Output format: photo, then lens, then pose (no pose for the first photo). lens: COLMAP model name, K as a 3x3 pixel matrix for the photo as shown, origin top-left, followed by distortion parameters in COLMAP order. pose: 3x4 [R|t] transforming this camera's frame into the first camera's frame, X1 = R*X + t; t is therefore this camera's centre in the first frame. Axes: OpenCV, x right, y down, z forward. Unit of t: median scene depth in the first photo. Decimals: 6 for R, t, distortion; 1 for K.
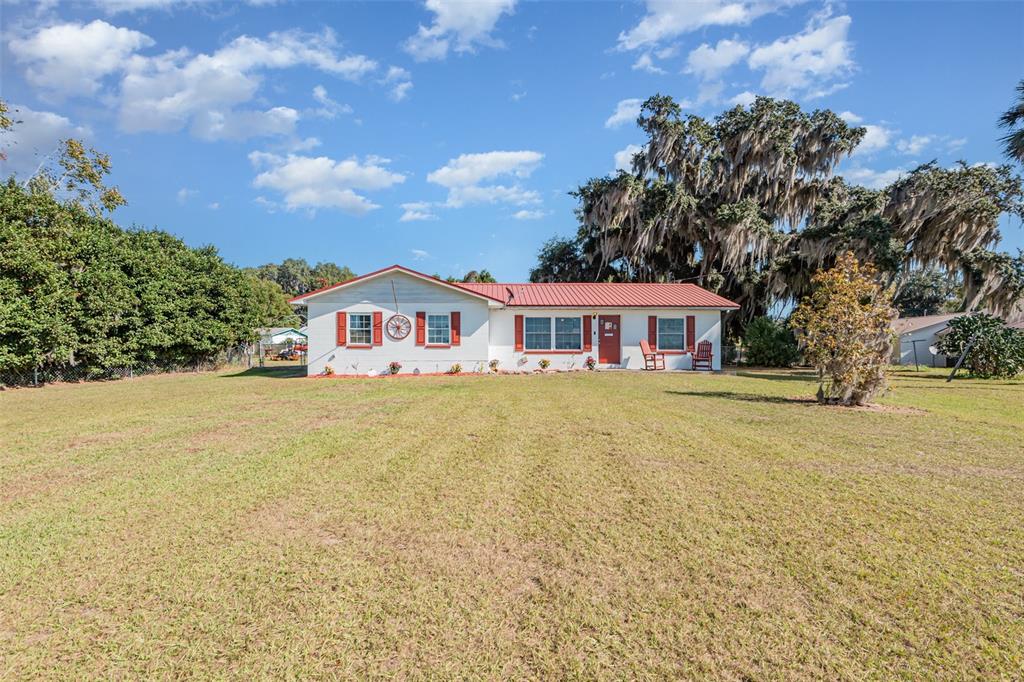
lens RADIAL K [[461.8, 0, 514.5], [0, 461.8, 345.7], [0, 0, 1]] dist [-0.008717, -0.000410]
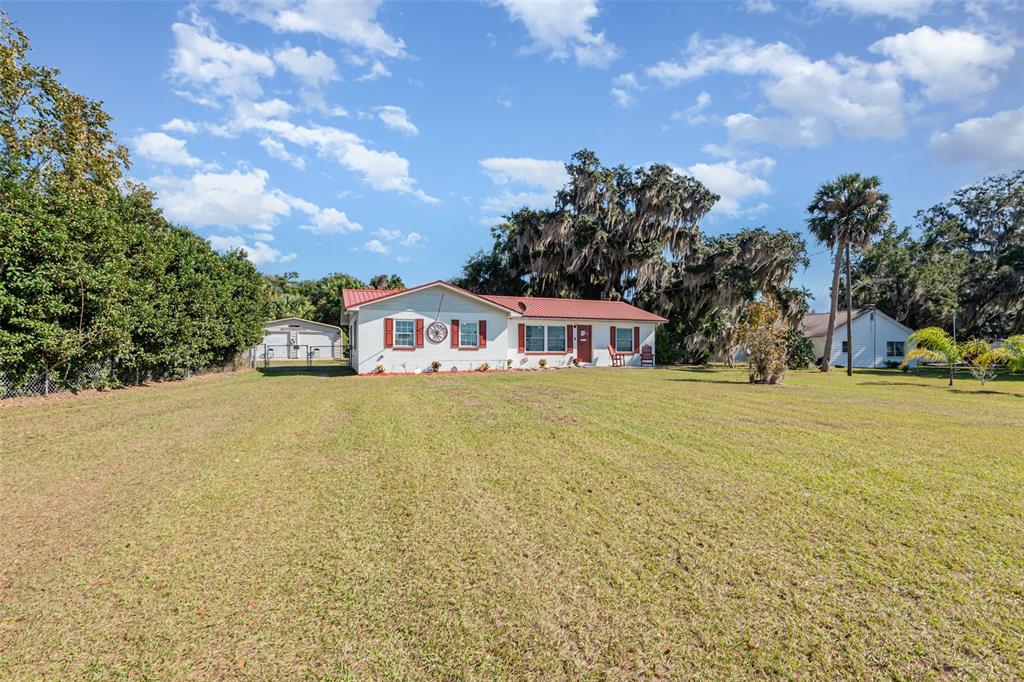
lens RADIAL K [[461.8, 0, 513.8], [0, 461.8, 339.1], [0, 0, 1]] dist [-0.008717, -0.000410]
pose [[0.943646, 0.010783, 0.330781, -0.310451], [-0.004150, 0.999776, -0.020755, 0.001036], [-0.330931, 0.018213, 0.943479, -0.128715]]
